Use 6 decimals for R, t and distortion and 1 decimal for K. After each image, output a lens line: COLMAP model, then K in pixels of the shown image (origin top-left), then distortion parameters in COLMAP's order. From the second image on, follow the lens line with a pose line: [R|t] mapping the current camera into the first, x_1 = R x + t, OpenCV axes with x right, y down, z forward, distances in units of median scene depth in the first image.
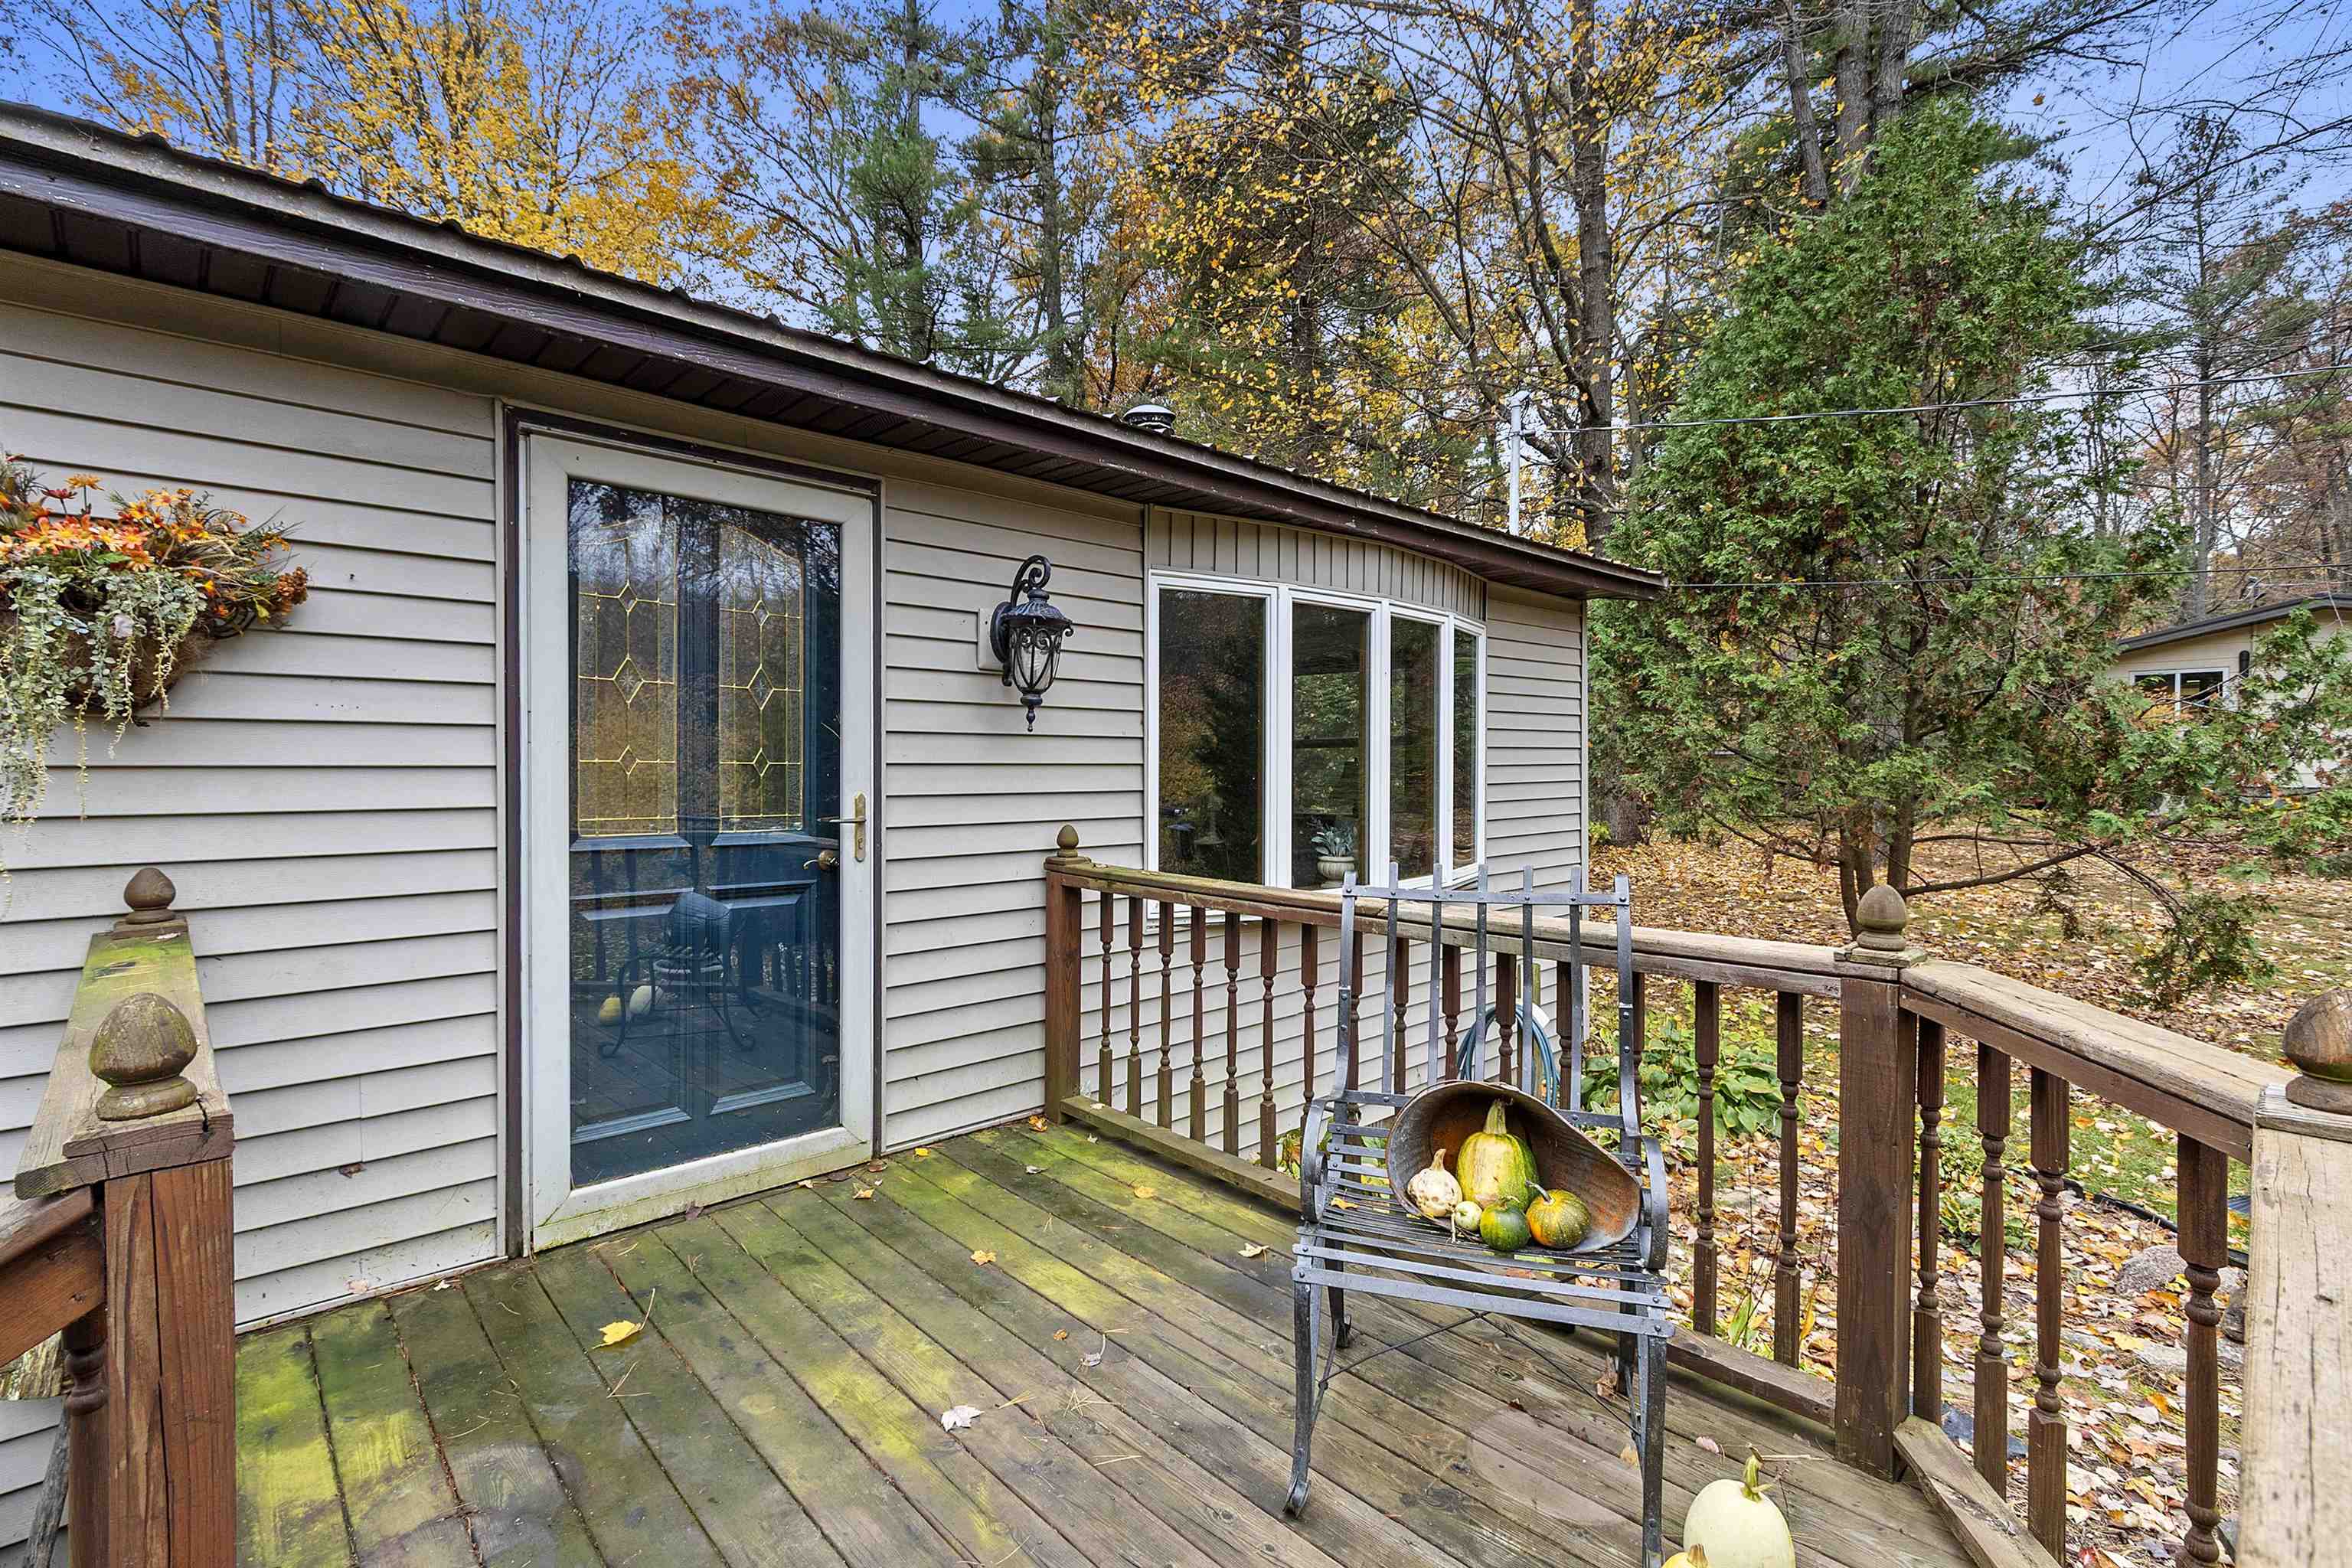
lens RADIAL K [[1059.6, 0, 1176.0], [0, 1059.6, 784.0], [0, 0, 1]] dist [0.000096, -0.007125]
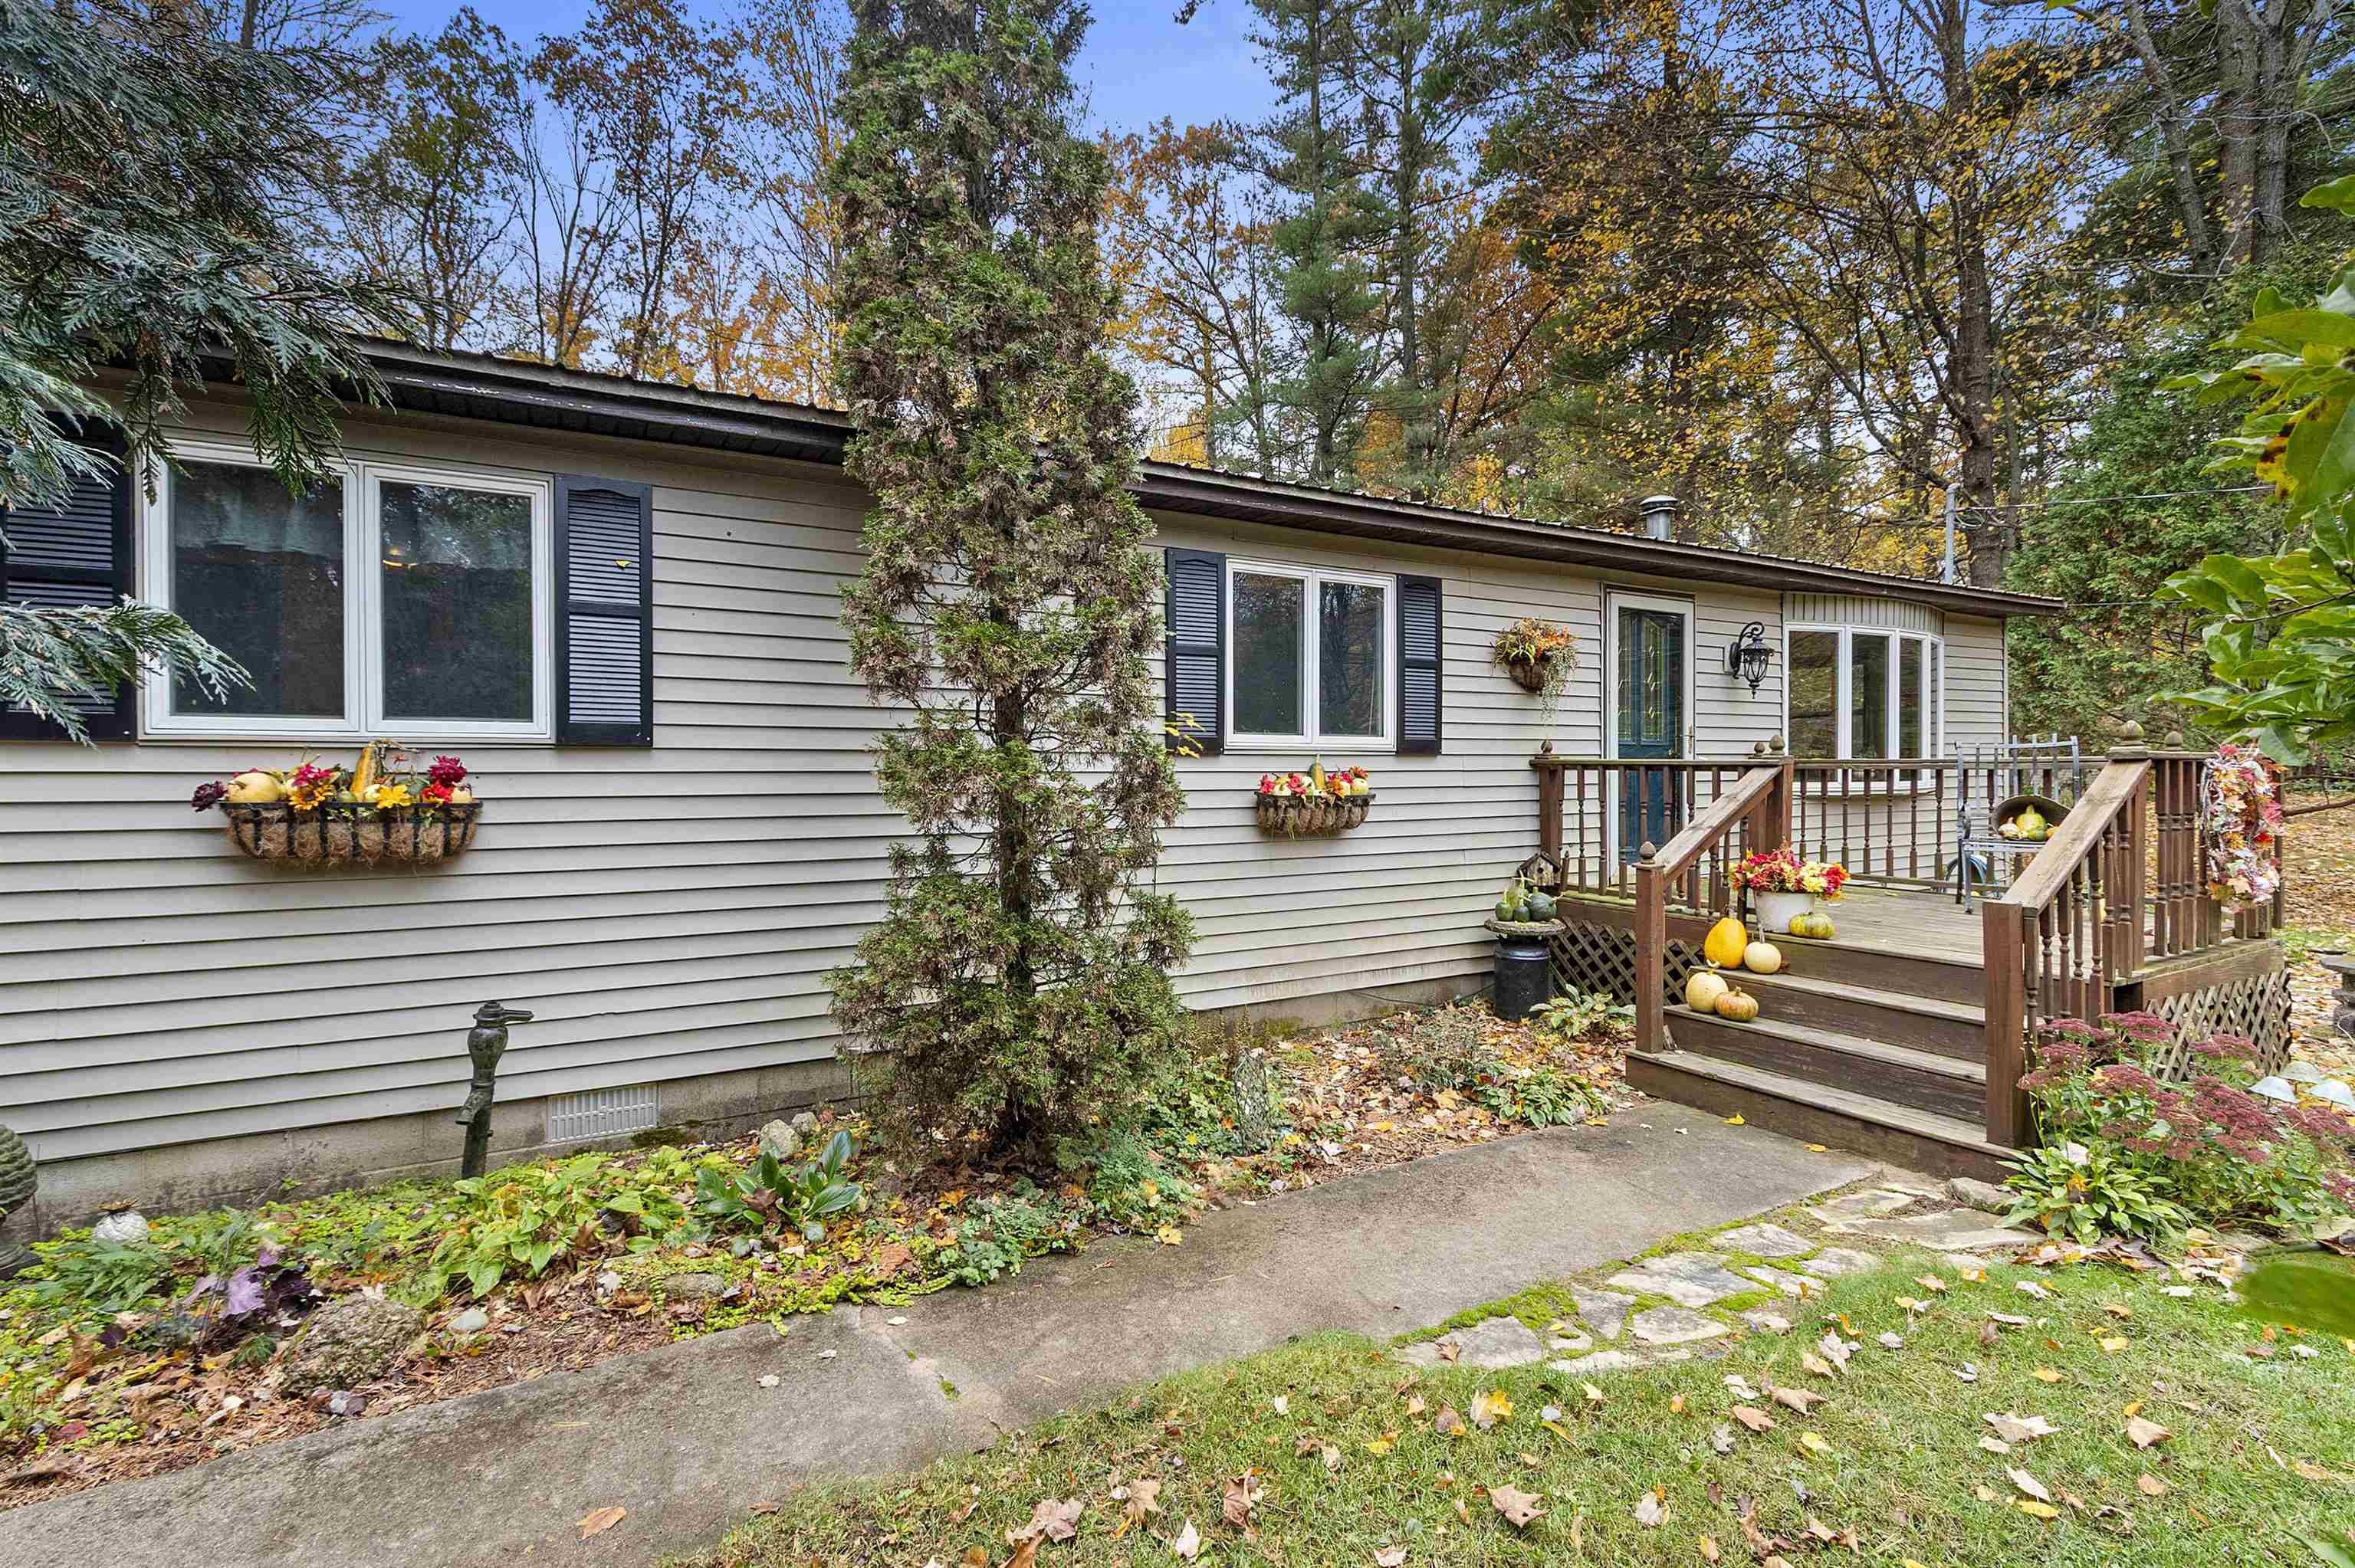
lens RADIAL K [[1060.8, 0, 1177.5], [0, 1060.8, 784.0], [0, 0, 1]] dist [0.000096, -0.007125]
pose [[0.970968, -0.004192, -0.239173, -0.481196], [0.003038, 0.999982, -0.005194, 0.085028], [0.239190, 0.004317, 0.970963, -0.910121]]
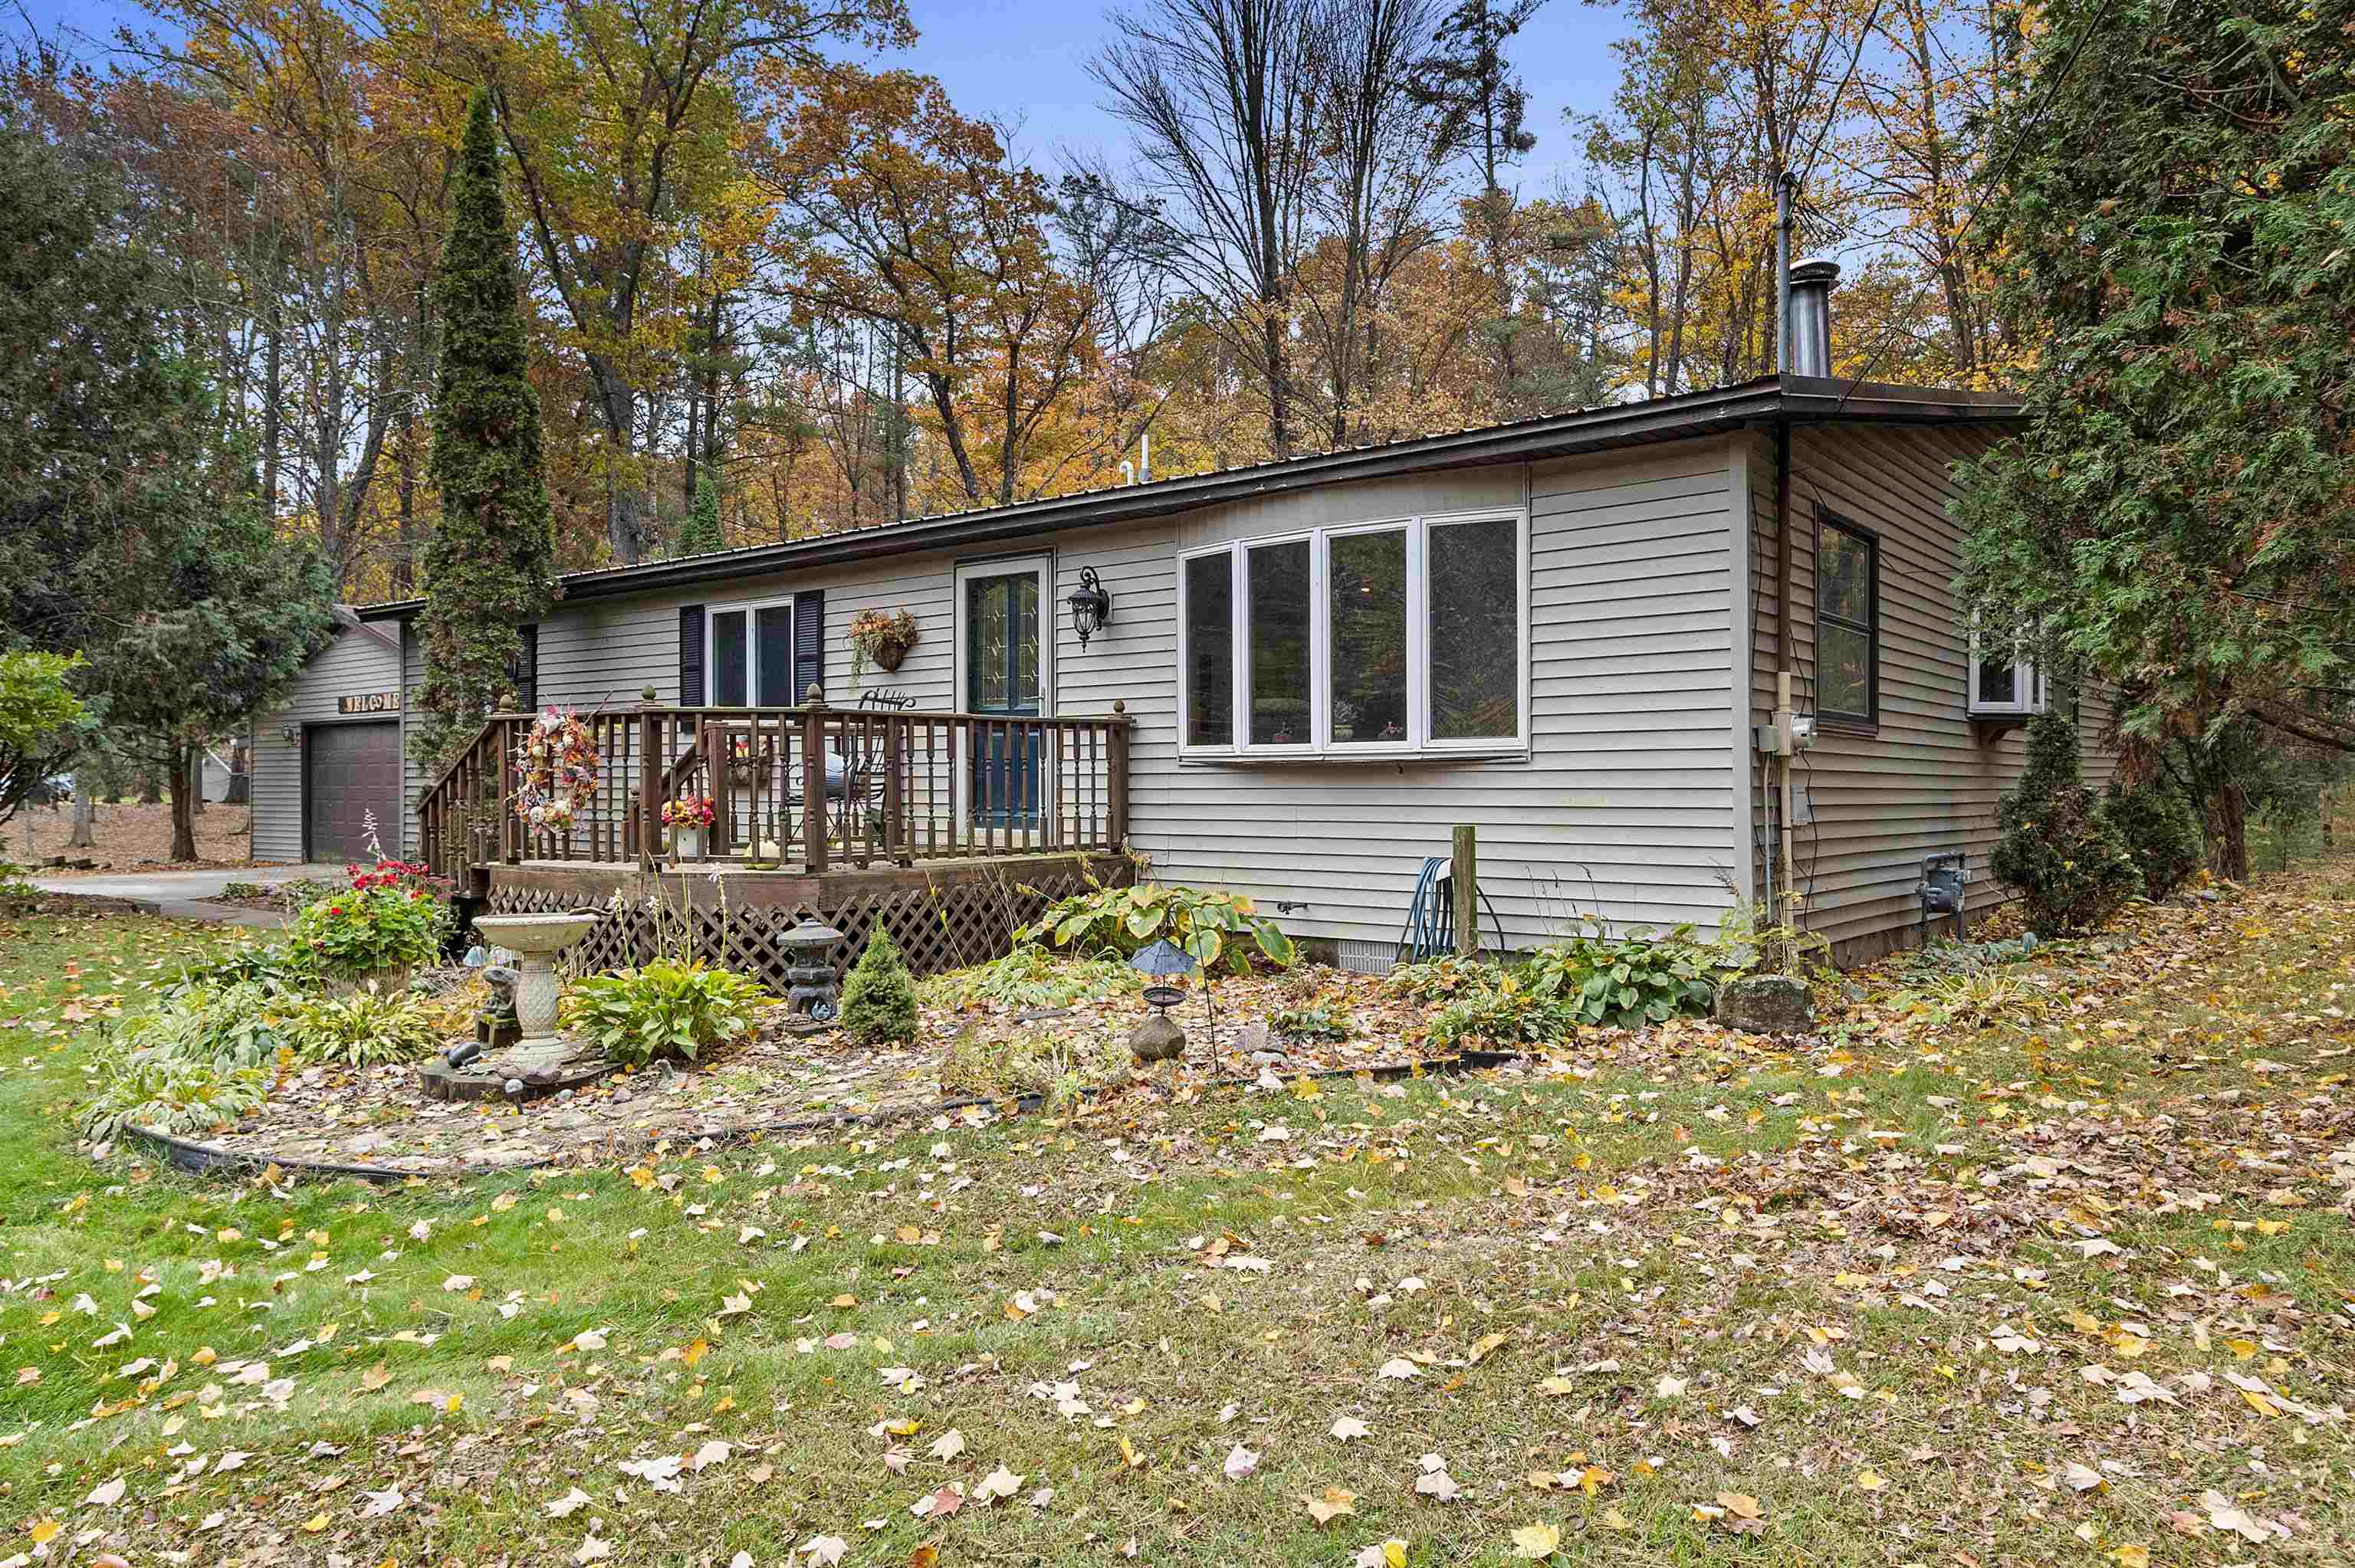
lens RADIAL K [[1546.2, 0, 1177.5], [0, 1546.2, 784.0], [0, 0, 1]] dist [0.000103, 0.000136]
pose [[0.141888, -0.011554, -0.989815, 1.705245], [-0.024877, 0.999574, -0.015234, 0.147138], [0.989570, 0.026785, 0.141540, 0.461487]]
